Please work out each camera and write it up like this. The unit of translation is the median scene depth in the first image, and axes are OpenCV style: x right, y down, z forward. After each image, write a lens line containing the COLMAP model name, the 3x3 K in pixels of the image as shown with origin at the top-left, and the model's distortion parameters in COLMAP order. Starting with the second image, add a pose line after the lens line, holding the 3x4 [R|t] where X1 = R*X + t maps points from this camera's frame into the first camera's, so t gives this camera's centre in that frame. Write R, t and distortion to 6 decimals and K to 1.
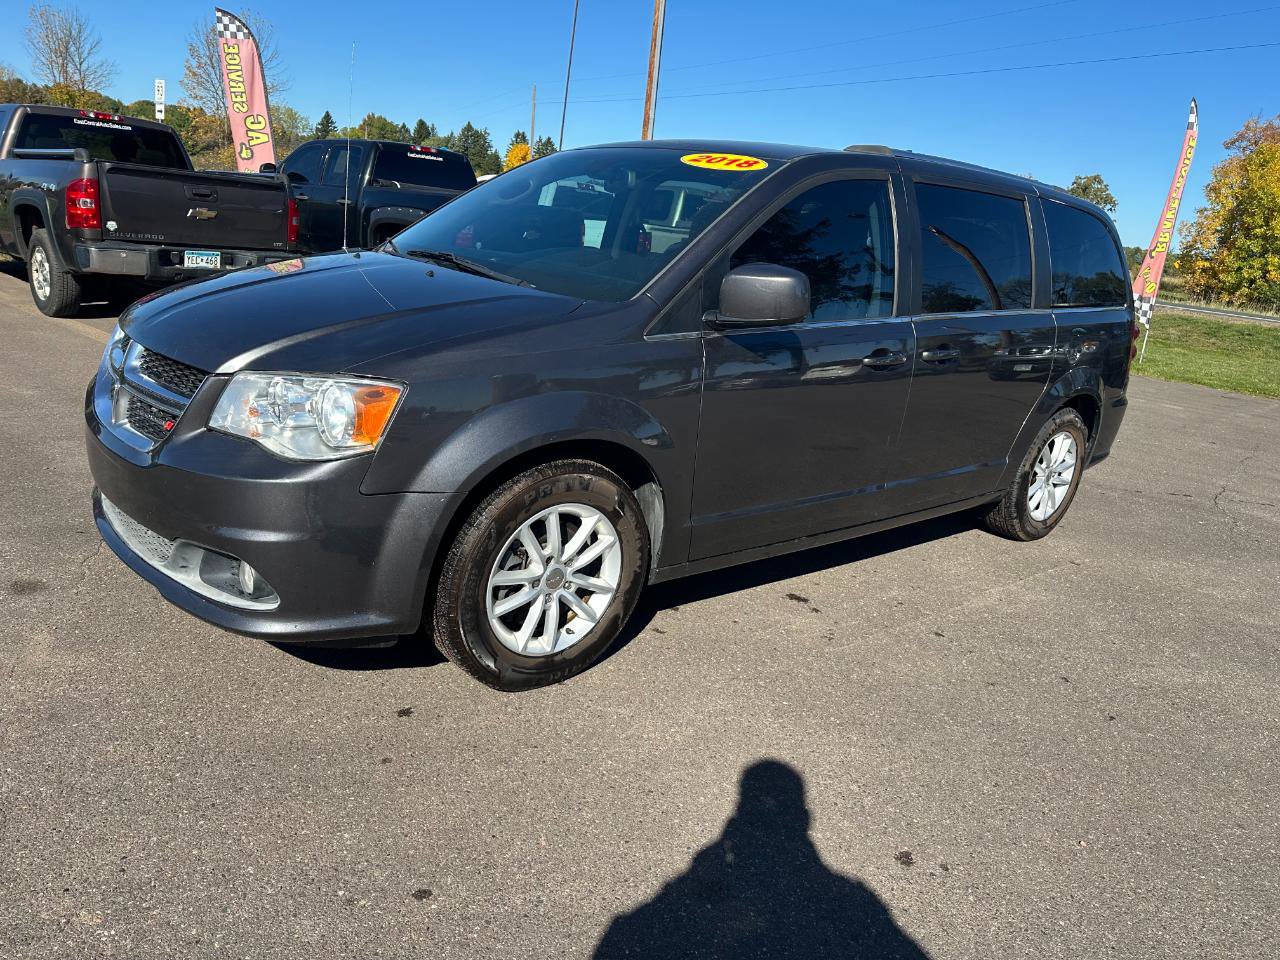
lens RADIAL K [[896.6, 0, 639.7], [0, 896.6, 484.9], [0, 0, 1]] dist [0.038887, -0.043321]
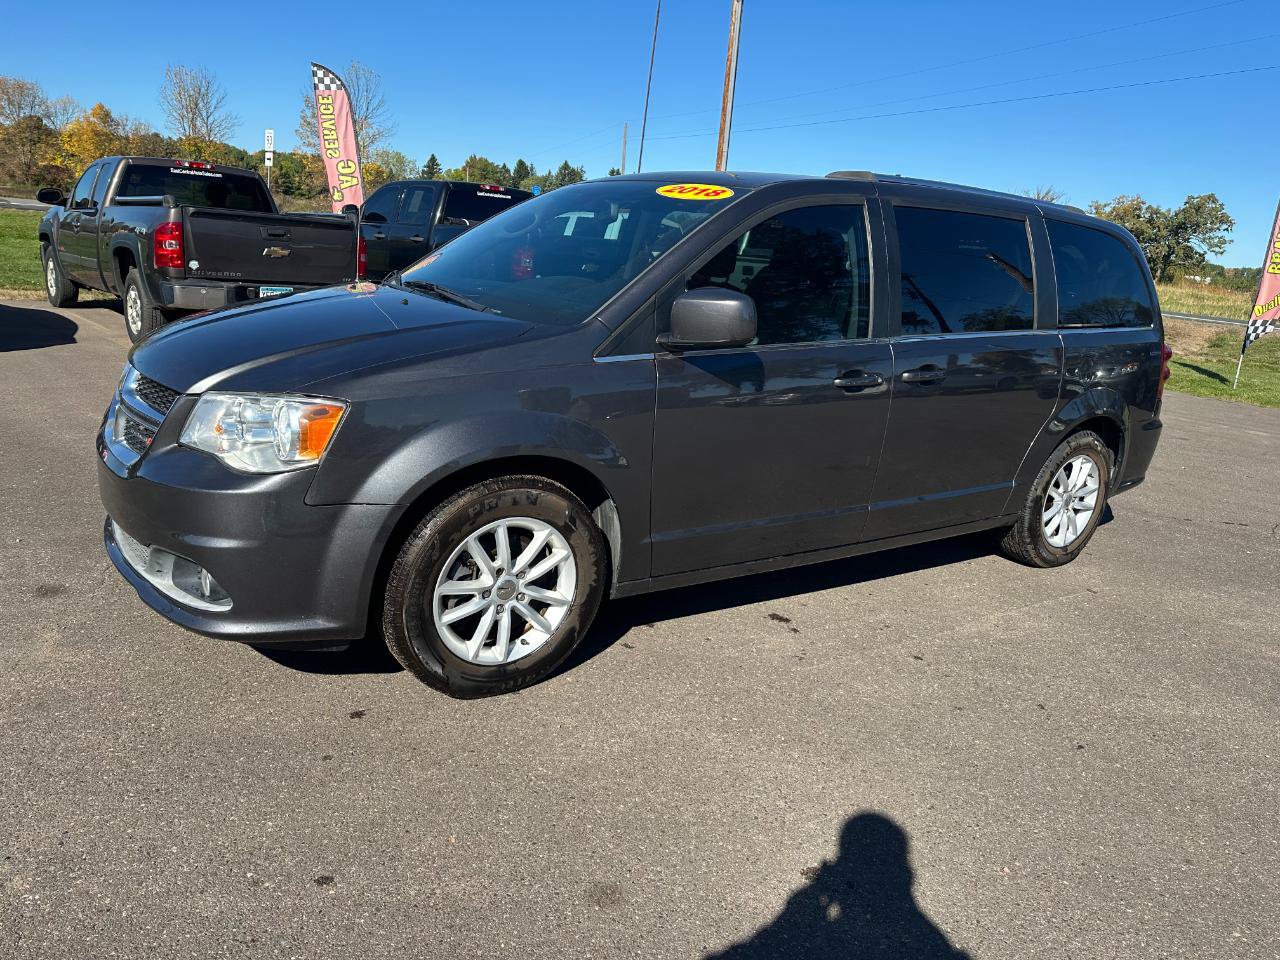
lens RADIAL K [[895.7, 0, 639.0], [0, 895.7, 477.3], [0, 0, 1]] dist [0.038247, -0.043745]
pose [[0.994708, 0.005633, -0.102584, 0.148165], [-0.009750, 0.999165, -0.039672, 0.012274], [0.102274, 0.040462, 0.993933, -0.020906]]
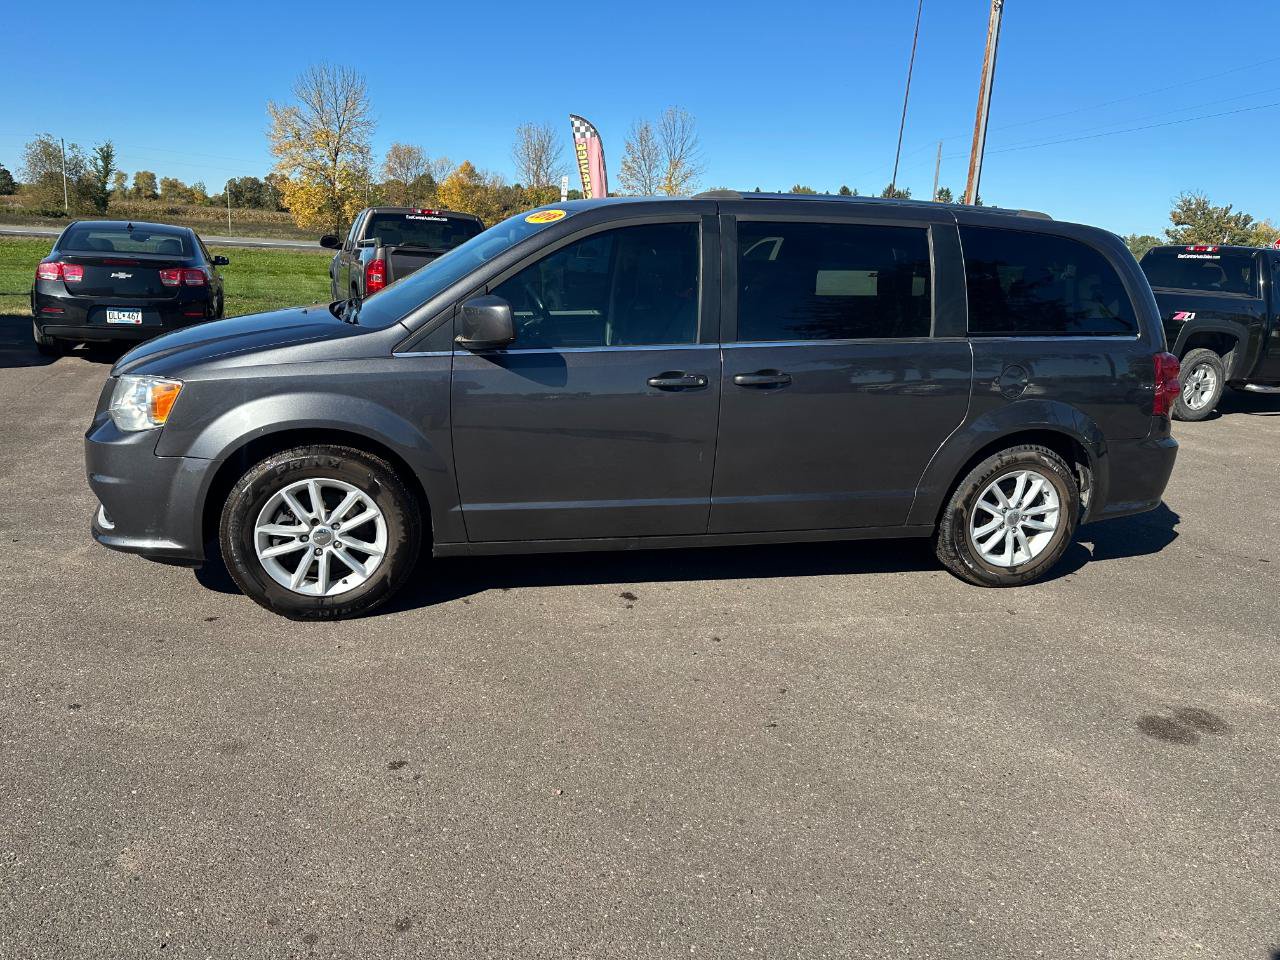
lens RADIAL K [[895.7, 0, 639.0], [0, 895.7, 477.3], [0, 0, 1]] dist [0.038247, -0.043745]
pose [[0.900489, 0.050913, -0.431887, 0.798131], [-0.081793, 0.995228, -0.053217, 0.045101], [0.427117, 0.083247, 0.900356, 0.005048]]
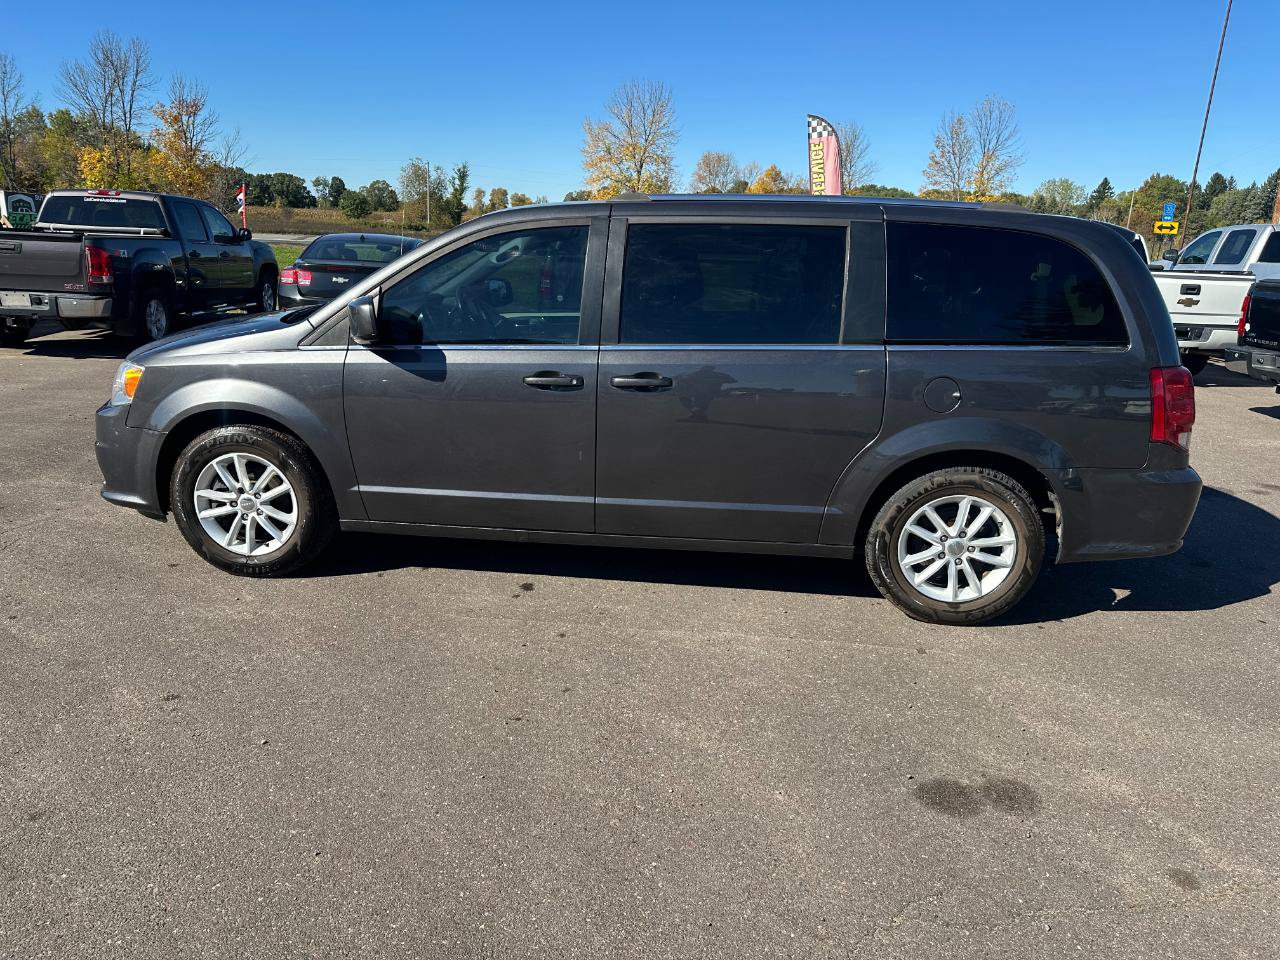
lens RADIAL K [[895.9, 0, 636.1], [0, 895.9, 474.0], [0, 0, 1]] dist [0.054952, -0.062519]
pose [[0.704602, 0.103049, -0.702080, 1.294386], [-0.163386, 0.986375, -0.019196, -0.021508], [0.690537, 0.128236, 0.711839, 0.323278]]
